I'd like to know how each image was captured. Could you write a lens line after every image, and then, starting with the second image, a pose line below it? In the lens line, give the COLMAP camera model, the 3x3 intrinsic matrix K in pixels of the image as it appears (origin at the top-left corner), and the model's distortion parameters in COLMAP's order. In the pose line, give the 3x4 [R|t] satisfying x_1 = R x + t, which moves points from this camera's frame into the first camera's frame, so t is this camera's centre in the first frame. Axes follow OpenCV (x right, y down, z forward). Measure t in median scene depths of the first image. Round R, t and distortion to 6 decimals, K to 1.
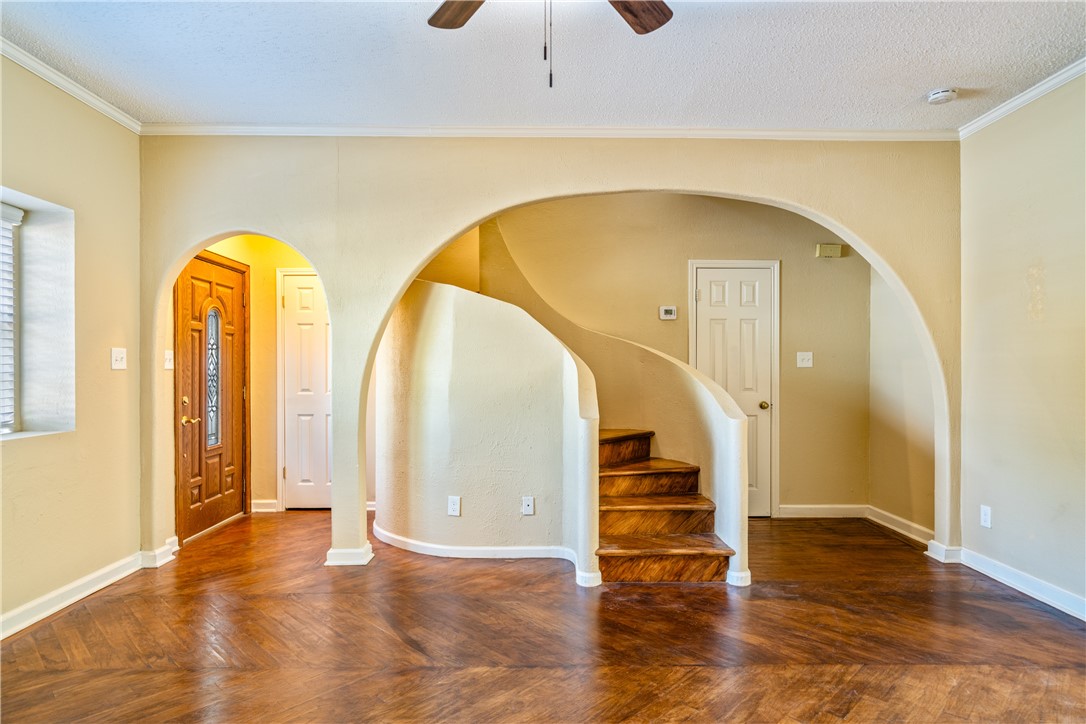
lens RADIAL K [[603.5, 0, 537.0], [0, 603.5, 367.9], [0, 0, 1]] dist [-0.000389, 0.000732]
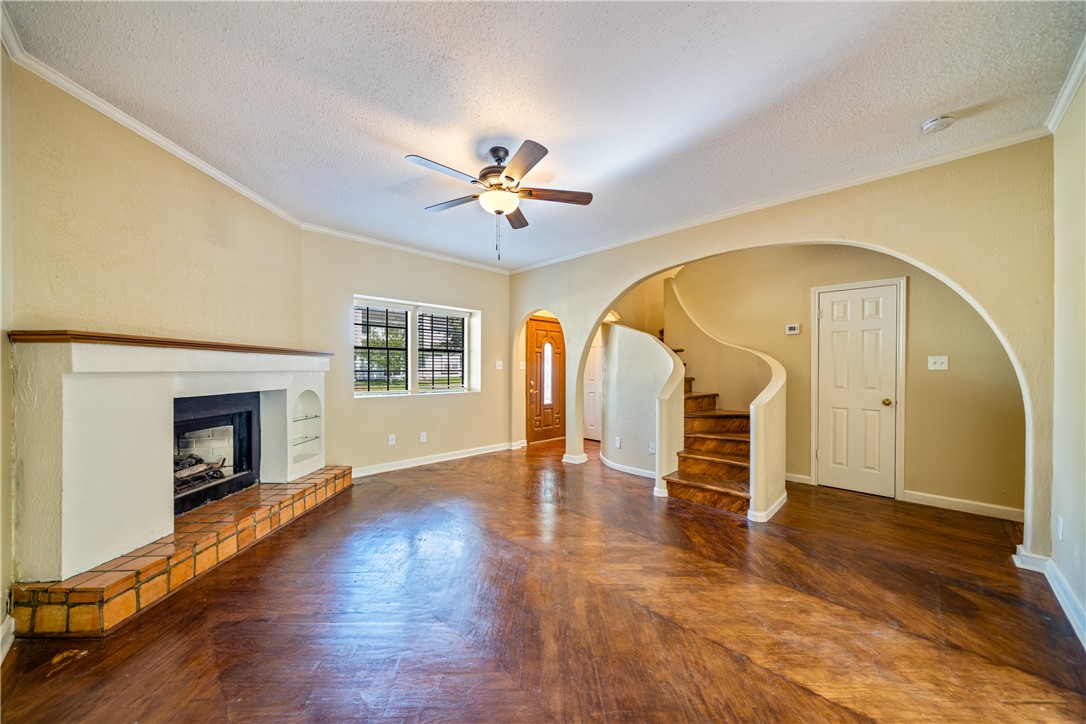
lens RADIAL K [[399.8, 0, 552.6], [0, 399.8, 368.7], [0, 0, 1]] dist [-0.003108, 0.000010]
pose [[0.691192, 0.002810, -0.722666, 0.610249], [-0.003073, 0.999995, 0.000949, -0.002274], [0.722665, 0.001565, 0.691197, -0.007604]]
